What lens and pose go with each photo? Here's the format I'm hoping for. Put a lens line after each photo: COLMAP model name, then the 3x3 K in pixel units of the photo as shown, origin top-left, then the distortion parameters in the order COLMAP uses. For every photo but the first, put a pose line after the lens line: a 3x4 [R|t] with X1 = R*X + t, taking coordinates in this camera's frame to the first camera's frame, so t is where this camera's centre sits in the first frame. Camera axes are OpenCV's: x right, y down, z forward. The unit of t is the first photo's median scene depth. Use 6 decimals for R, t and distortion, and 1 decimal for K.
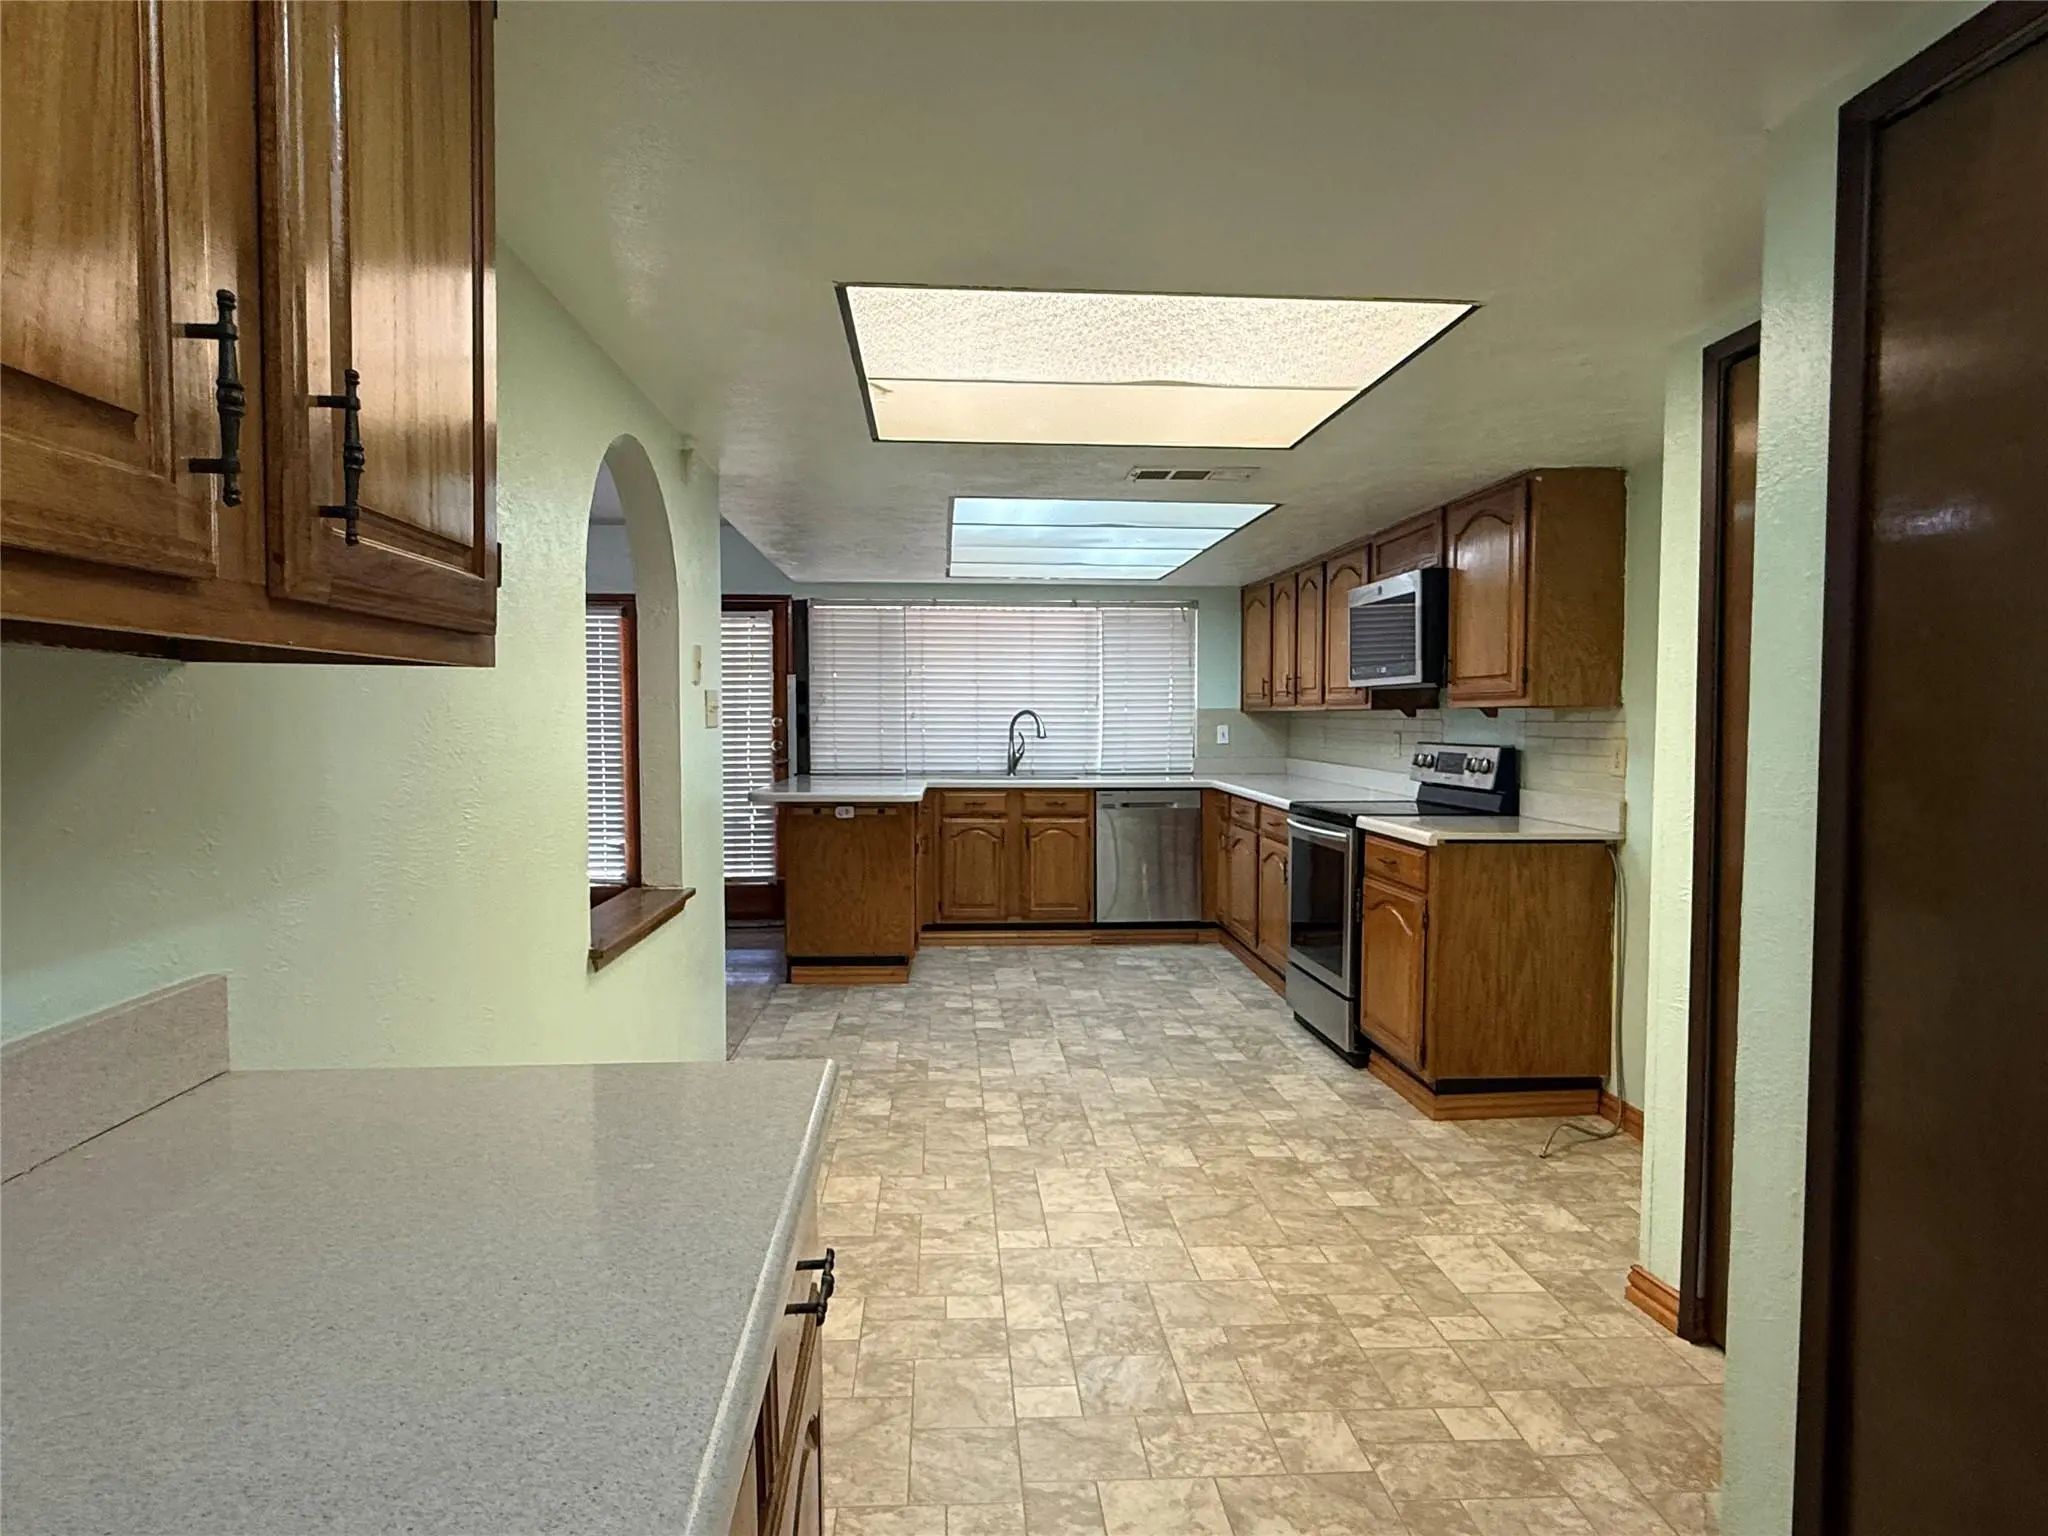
lens RADIAL K [[1166.6, 0, 1024.0], [0, 1166.6, 768.0], [0, 0, 1]] dist [-0.002419, -0.000948]
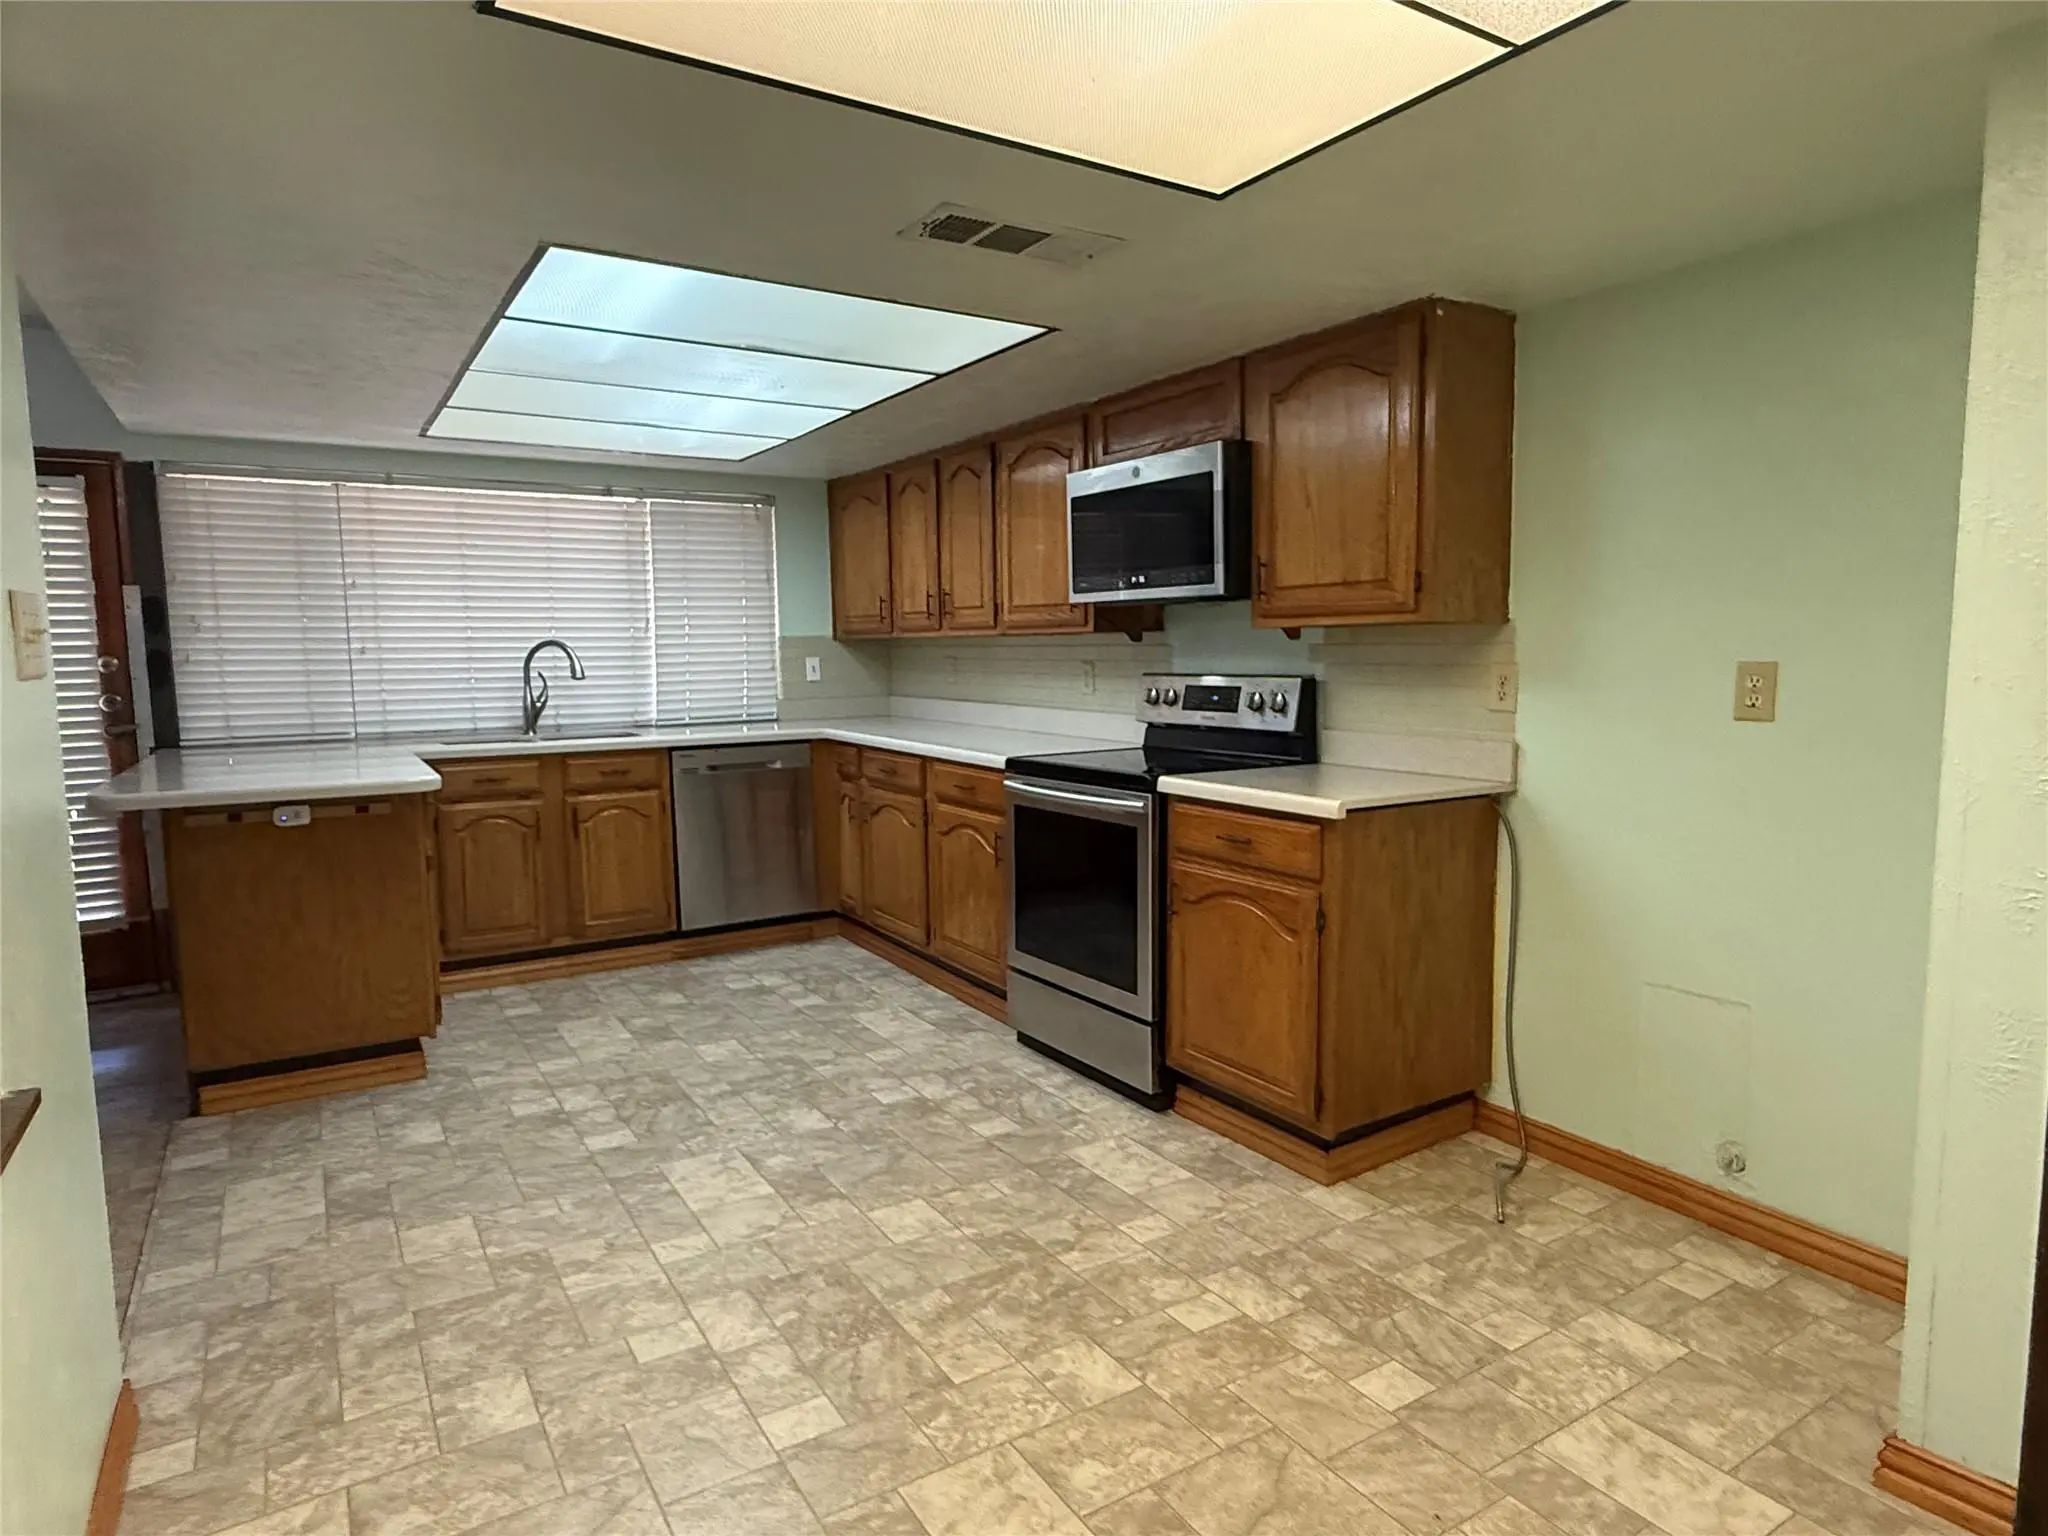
lens RADIAL K [[1166.6, 0, 1024.0], [0, 1166.6, 768.0], [0, 0, 1]] dist [-0.002419, -0.000948]
pose [[0.880599, -0.061047, 0.469913, -0.117887], [0.033846, 0.997237, 0.066127, -0.014104], [-0.472651, -0.042327, 0.880232, 0.355530]]
